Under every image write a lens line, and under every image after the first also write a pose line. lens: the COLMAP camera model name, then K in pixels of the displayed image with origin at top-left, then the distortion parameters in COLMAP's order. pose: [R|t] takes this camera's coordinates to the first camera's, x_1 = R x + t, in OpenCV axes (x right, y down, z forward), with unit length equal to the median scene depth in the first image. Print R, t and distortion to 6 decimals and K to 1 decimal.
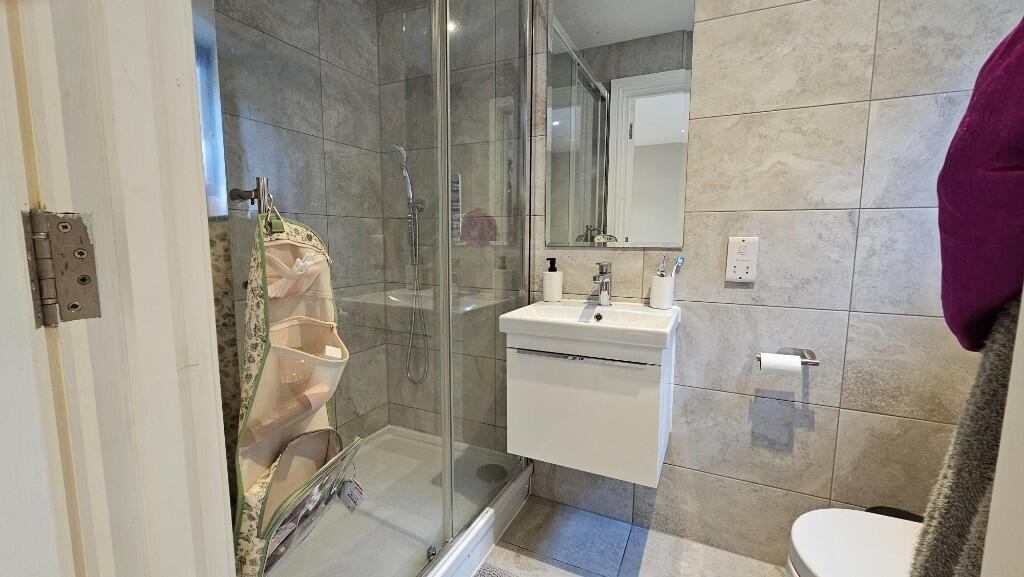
lens RADIAL K [[411.4, 0, 517.9], [0, 411.4, 287.4], [0, 0, 1]] dist [-0.006694, 0.000347]
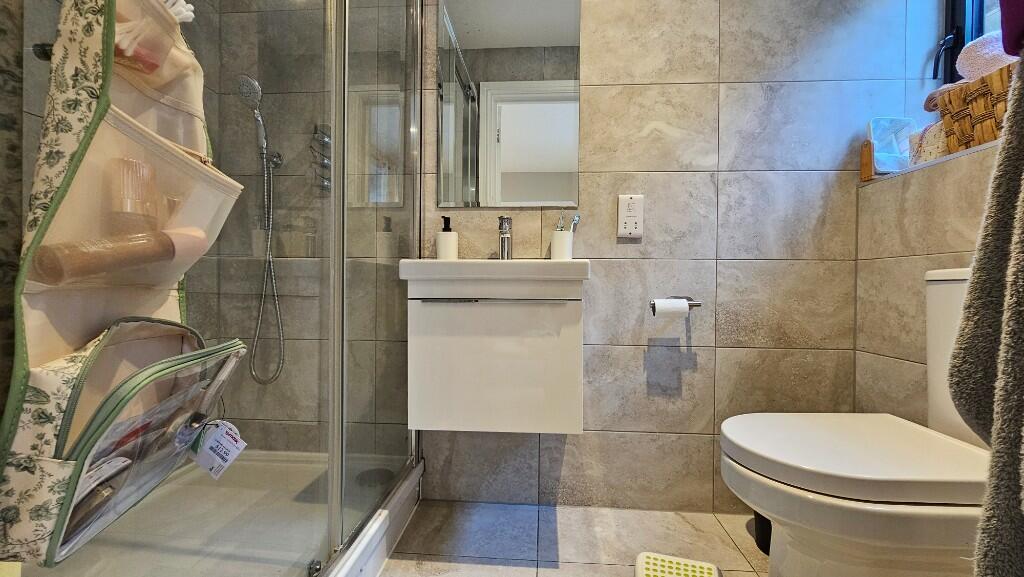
lens RADIAL K [[411.4, 0, 512.8], [0, 411.4, 289.8], [0, 0, 1]] dist [-0.006694, 0.000347]
pose [[0.932666, -0.001699, 0.360737, -0.128607], [0.038156, 0.994844, -0.093964, 0.212241], [-0.358718, 0.101402, 0.927922, 0.134433]]
